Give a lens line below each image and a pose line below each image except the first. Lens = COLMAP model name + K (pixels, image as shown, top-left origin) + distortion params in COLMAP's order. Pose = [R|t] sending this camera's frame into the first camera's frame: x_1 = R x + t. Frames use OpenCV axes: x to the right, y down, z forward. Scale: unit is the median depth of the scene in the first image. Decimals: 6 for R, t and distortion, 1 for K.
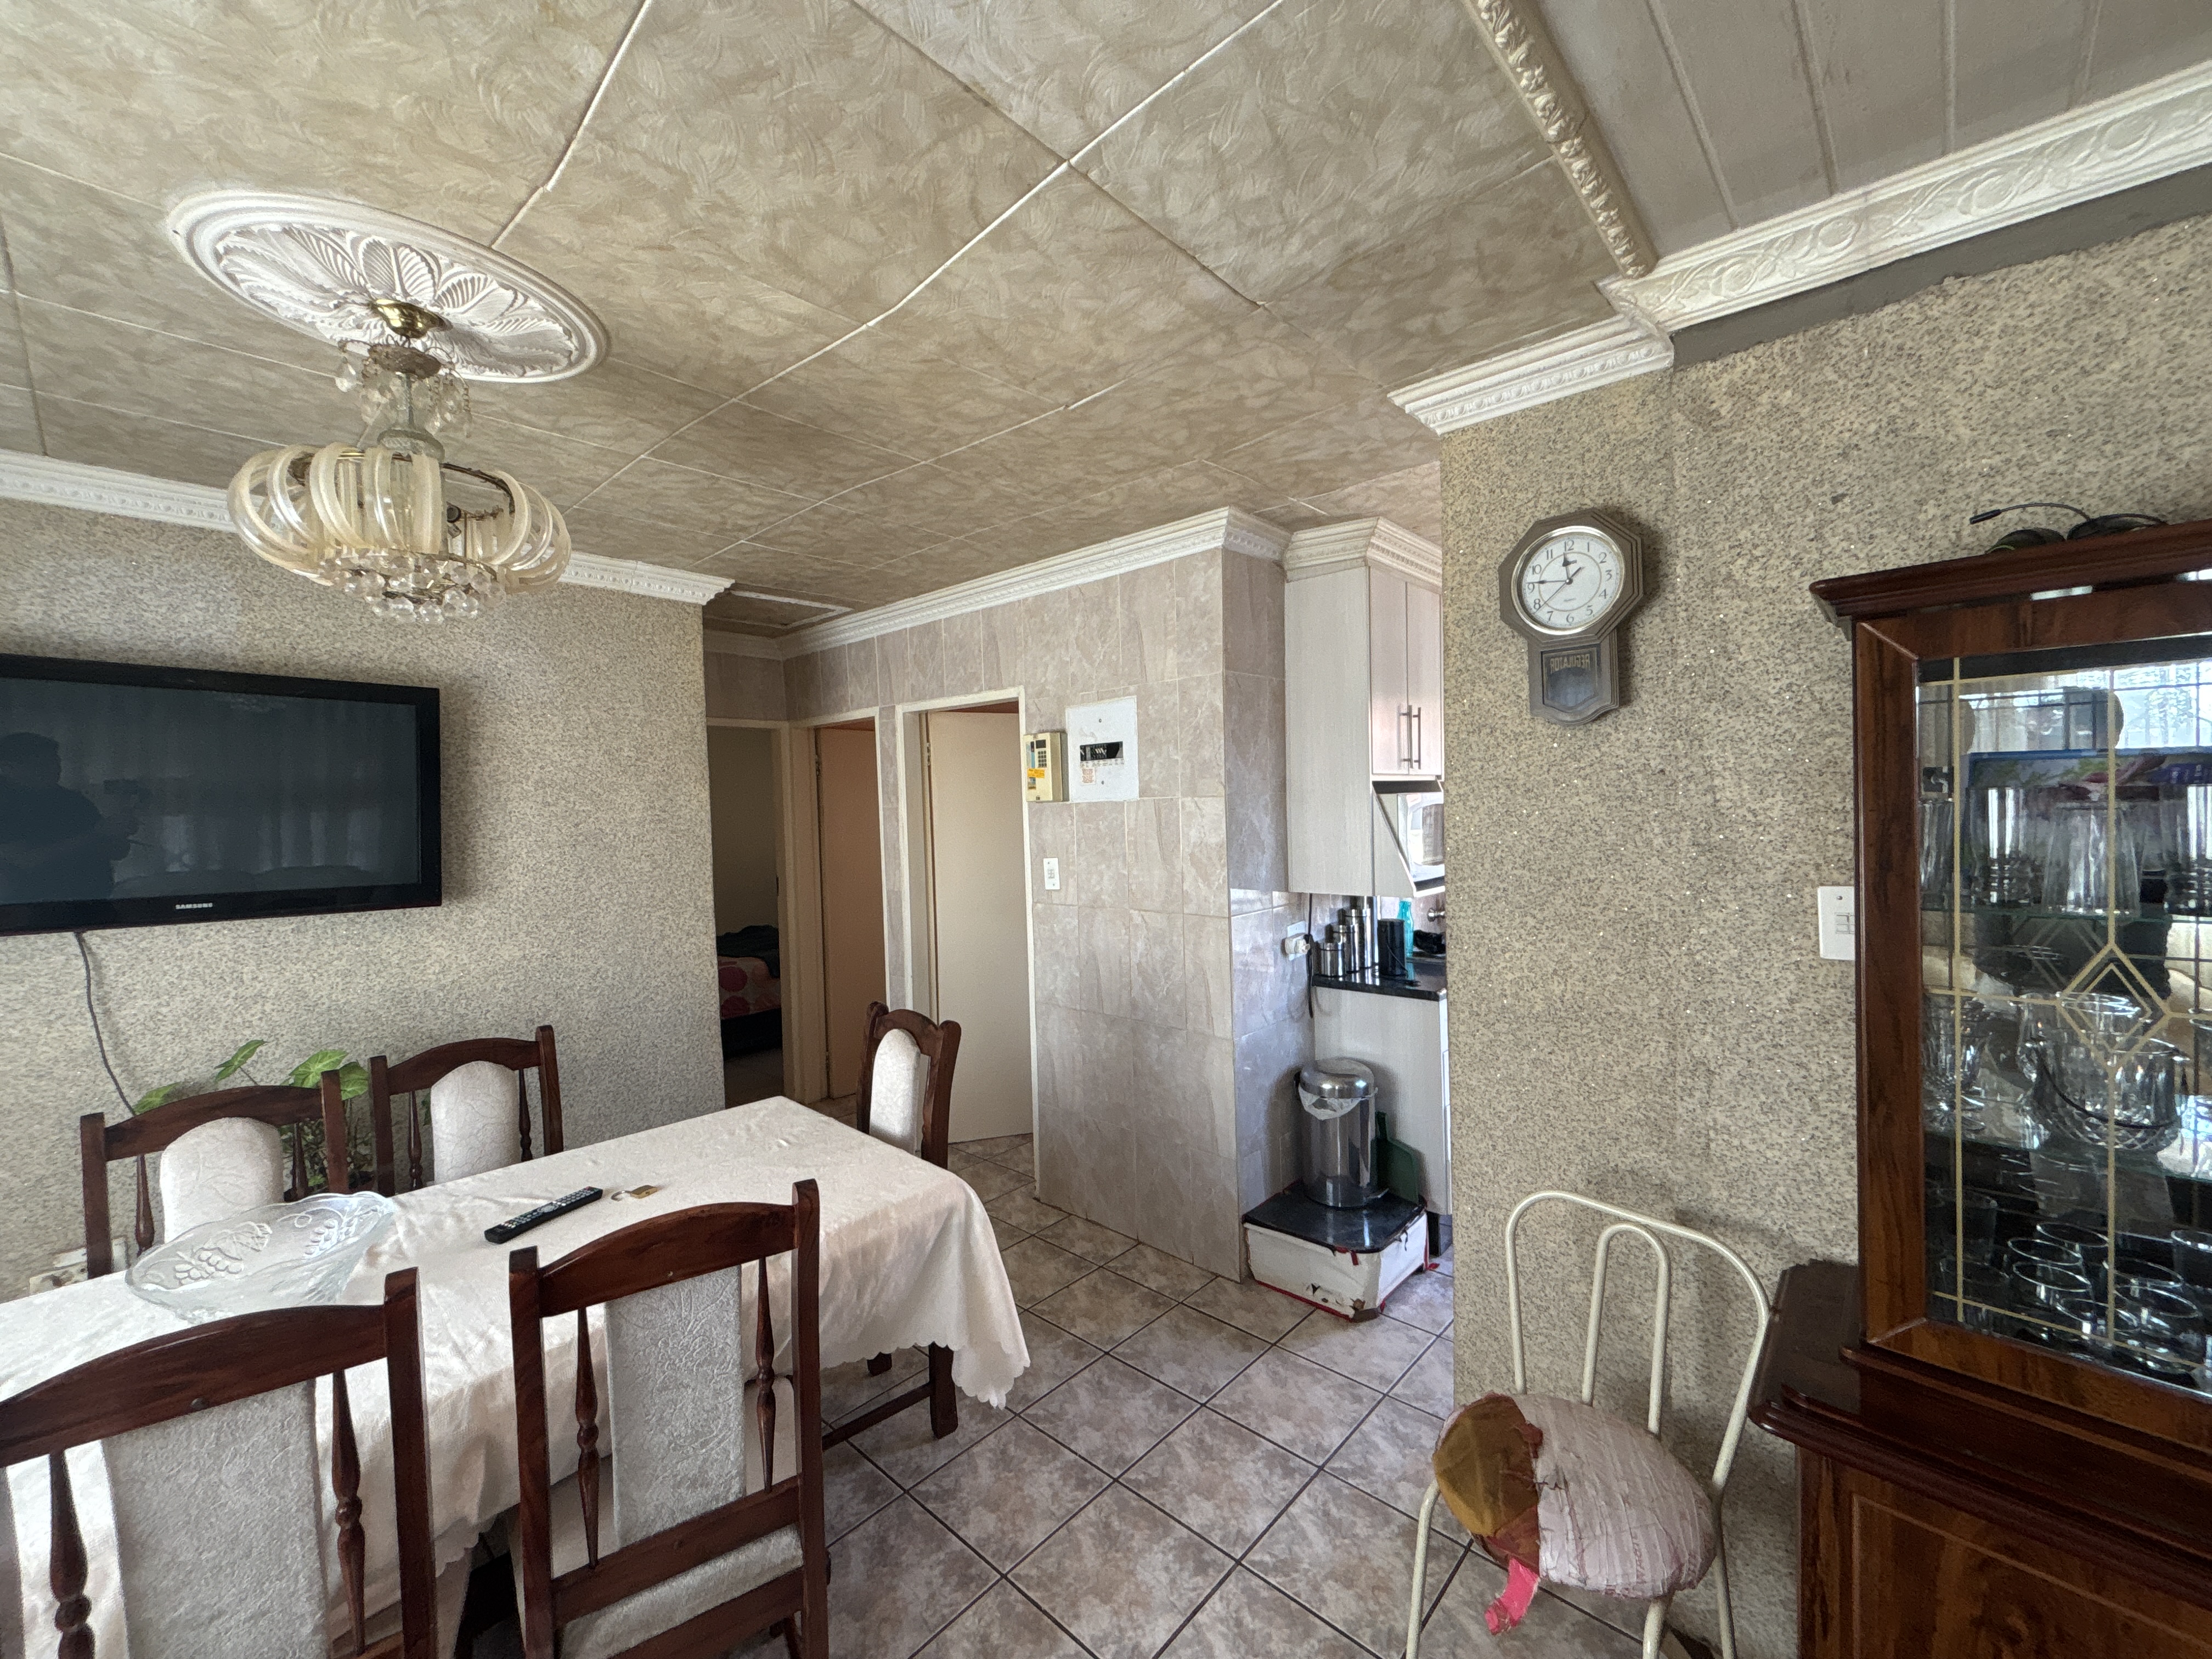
lens RADIAL K [[887.0, 0, 1104.2], [0, 887.0, 830.5], [0, 0, 1]] dist [0.001450, 0.000704]
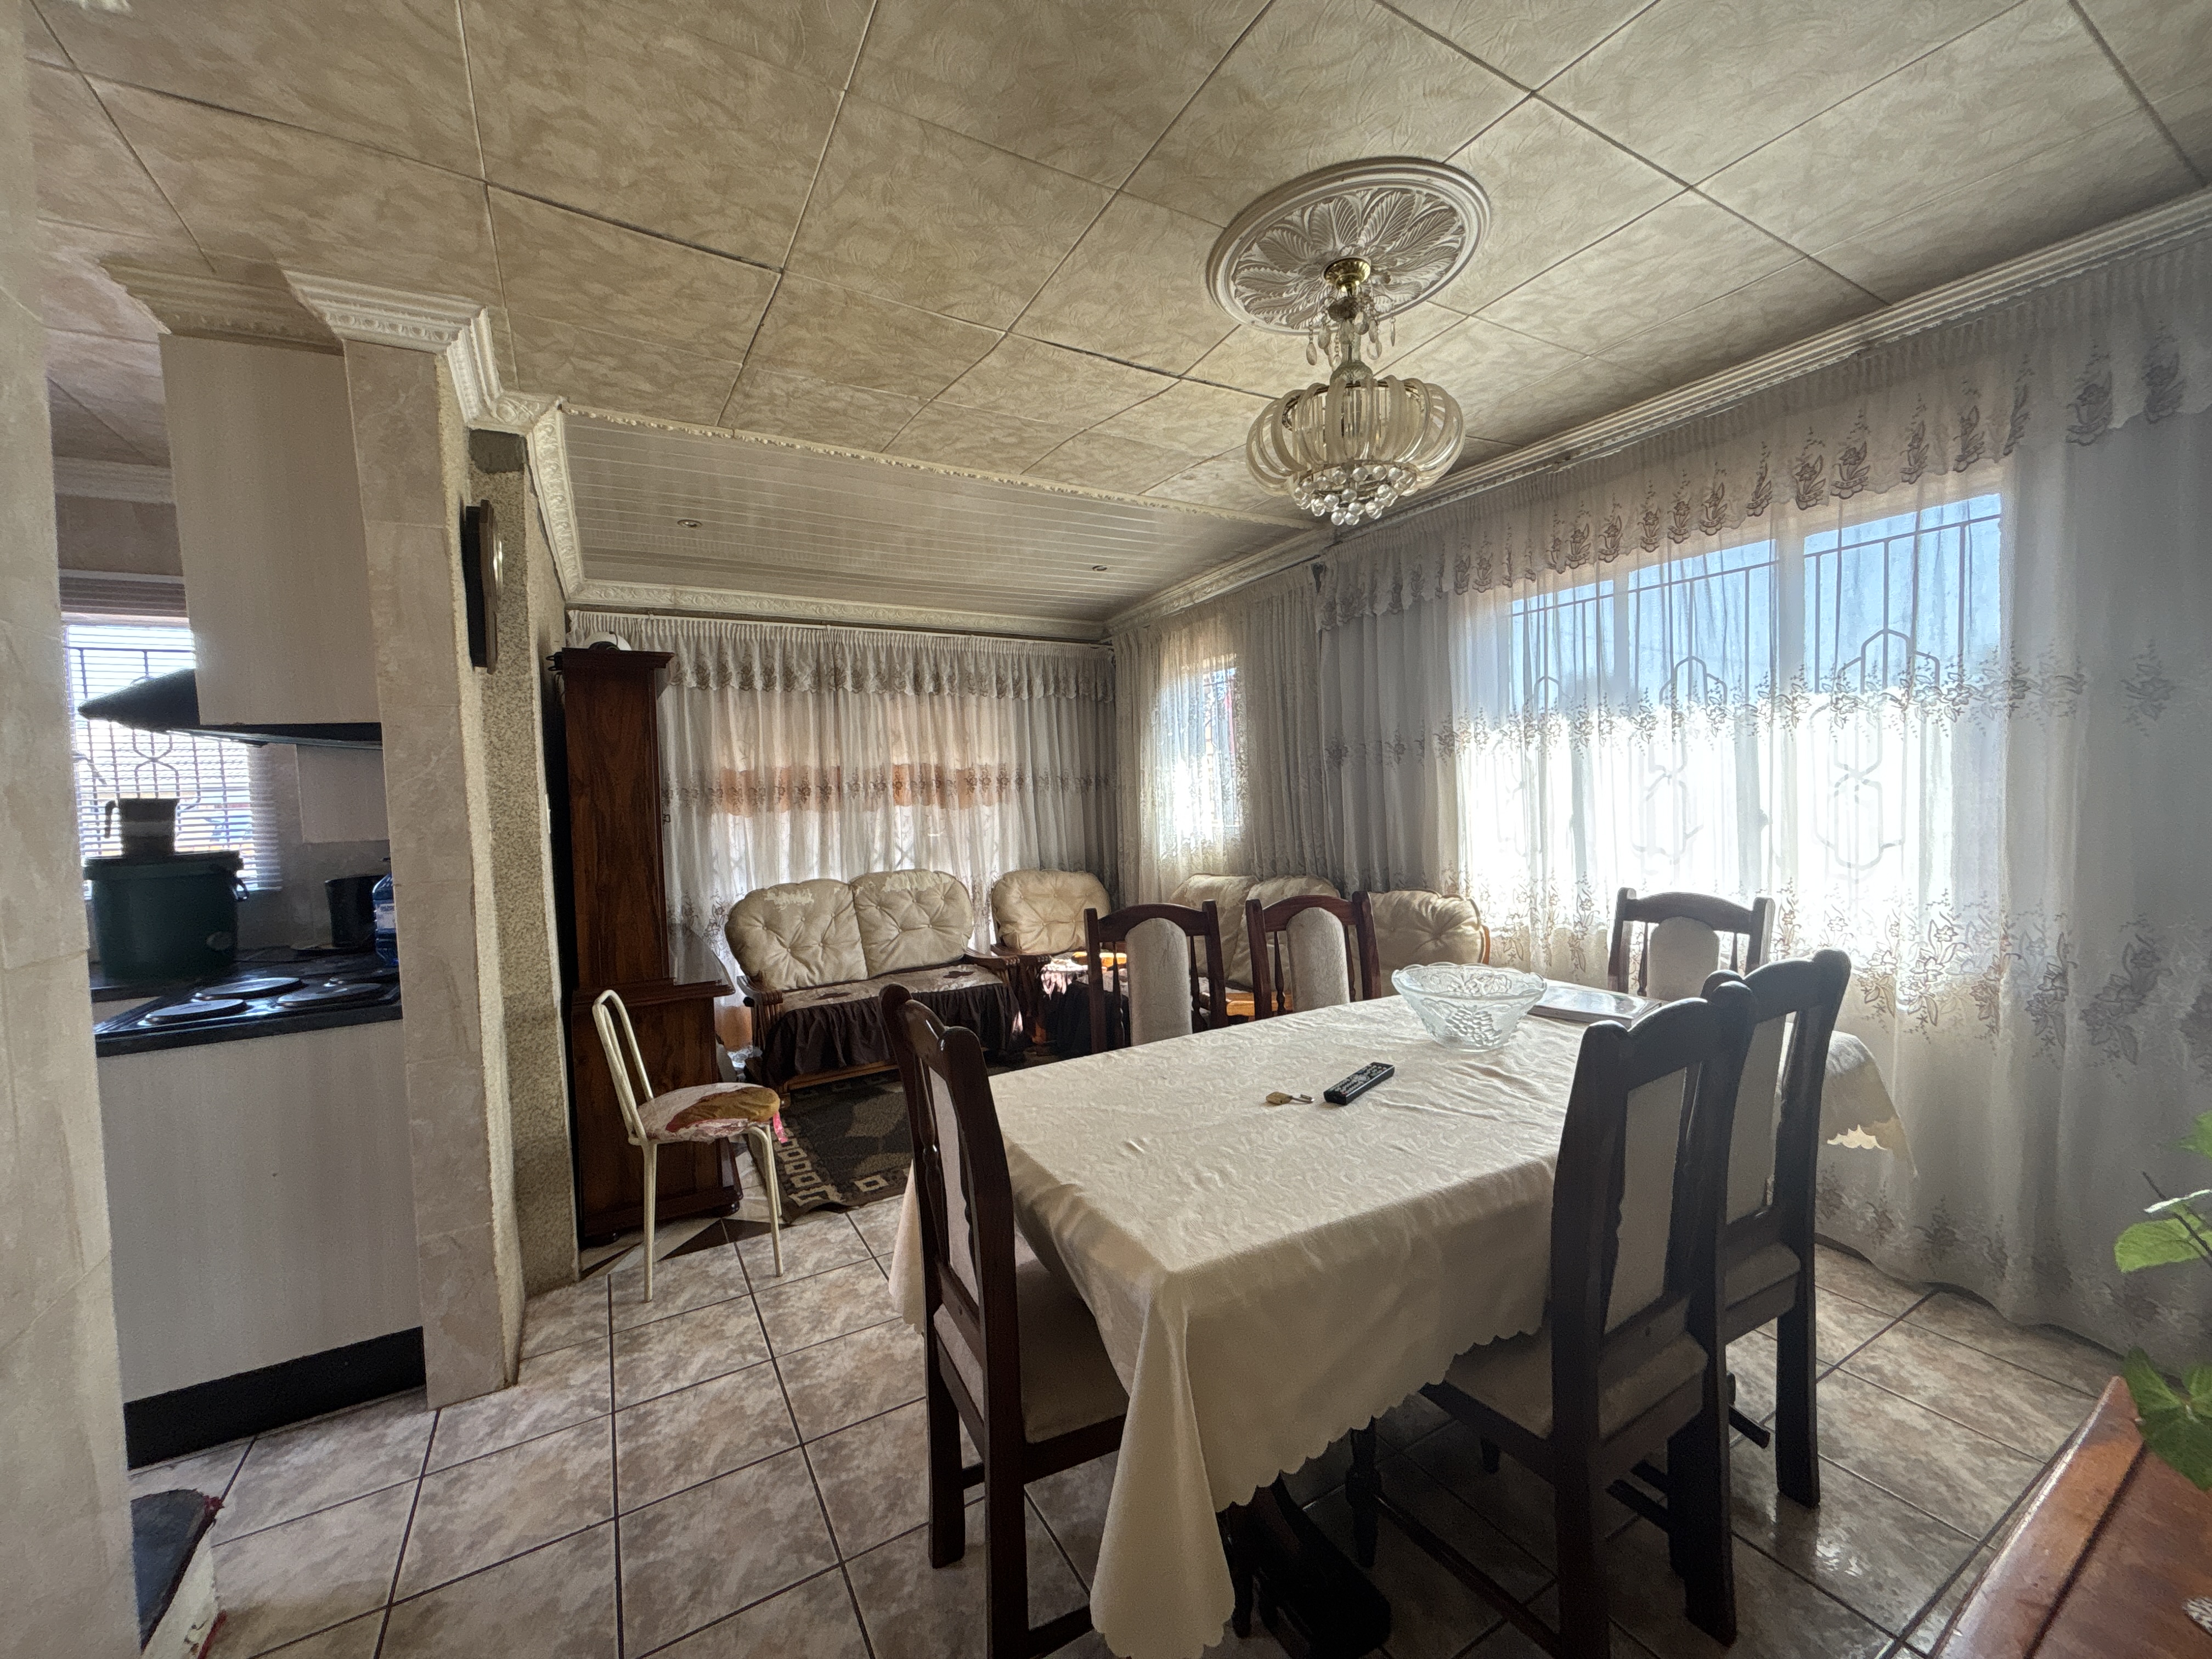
lens RADIAL K [[887.0, 0, 1101.7], [0, 887.0, 823.1], [0, 0, 1]] dist [0.001450, 0.000704]
pose [[-0.951613, 0.049999, 0.303203, -0.578179], [0.069051, 0.996234, 0.052438, 0.073625], [-0.299439, 0.070837, -0.951482, 1.711207]]
